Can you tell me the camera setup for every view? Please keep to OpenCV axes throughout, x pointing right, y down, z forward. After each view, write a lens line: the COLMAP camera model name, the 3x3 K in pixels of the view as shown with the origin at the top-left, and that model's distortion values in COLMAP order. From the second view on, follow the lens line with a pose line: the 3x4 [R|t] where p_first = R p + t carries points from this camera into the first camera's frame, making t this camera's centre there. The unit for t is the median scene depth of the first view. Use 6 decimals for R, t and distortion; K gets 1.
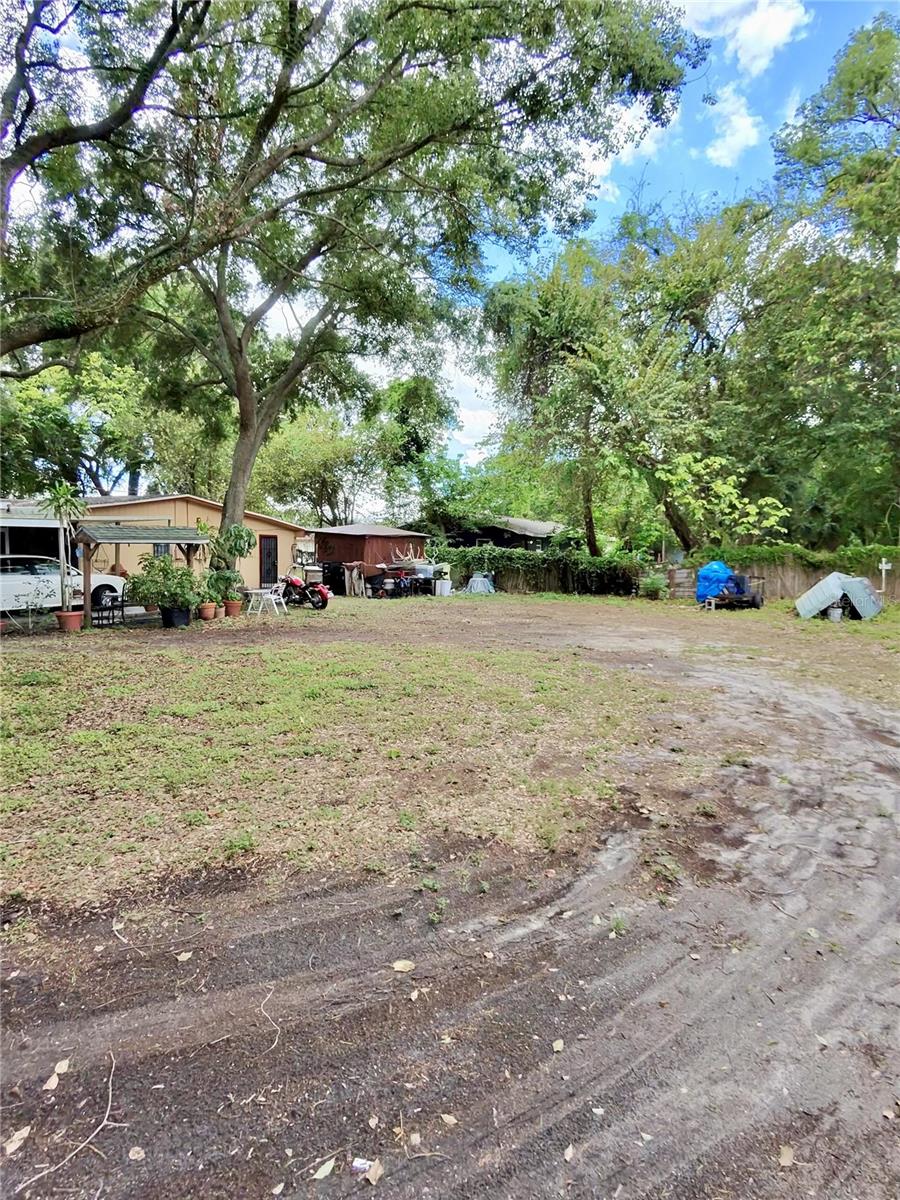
lens RADIAL K [[646.3, 0, 446.9], [0, 646.3, 606.3], [0, 0, 1]] dist [0.001206, -0.000641]
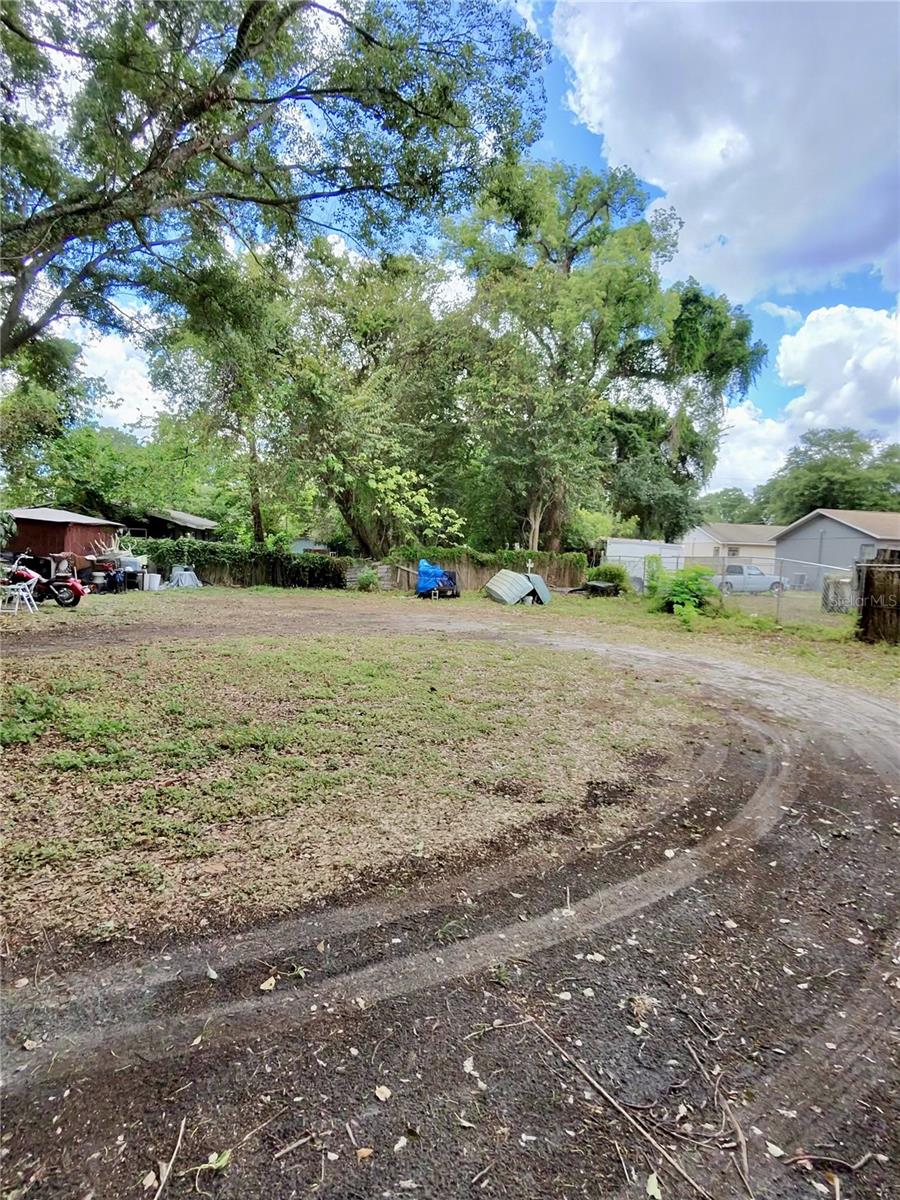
lens RADIAL K [[646.3, 0, 446.9], [0, 646.3, 606.3], [0, 0, 1]] dist [0.001206, -0.000641]
pose [[0.817486, -0.024583, 0.575424, -0.219720], [0.018852, 0.999695, 0.015926, -0.000047], [-0.575640, -0.002171, 0.817700, -0.014498]]
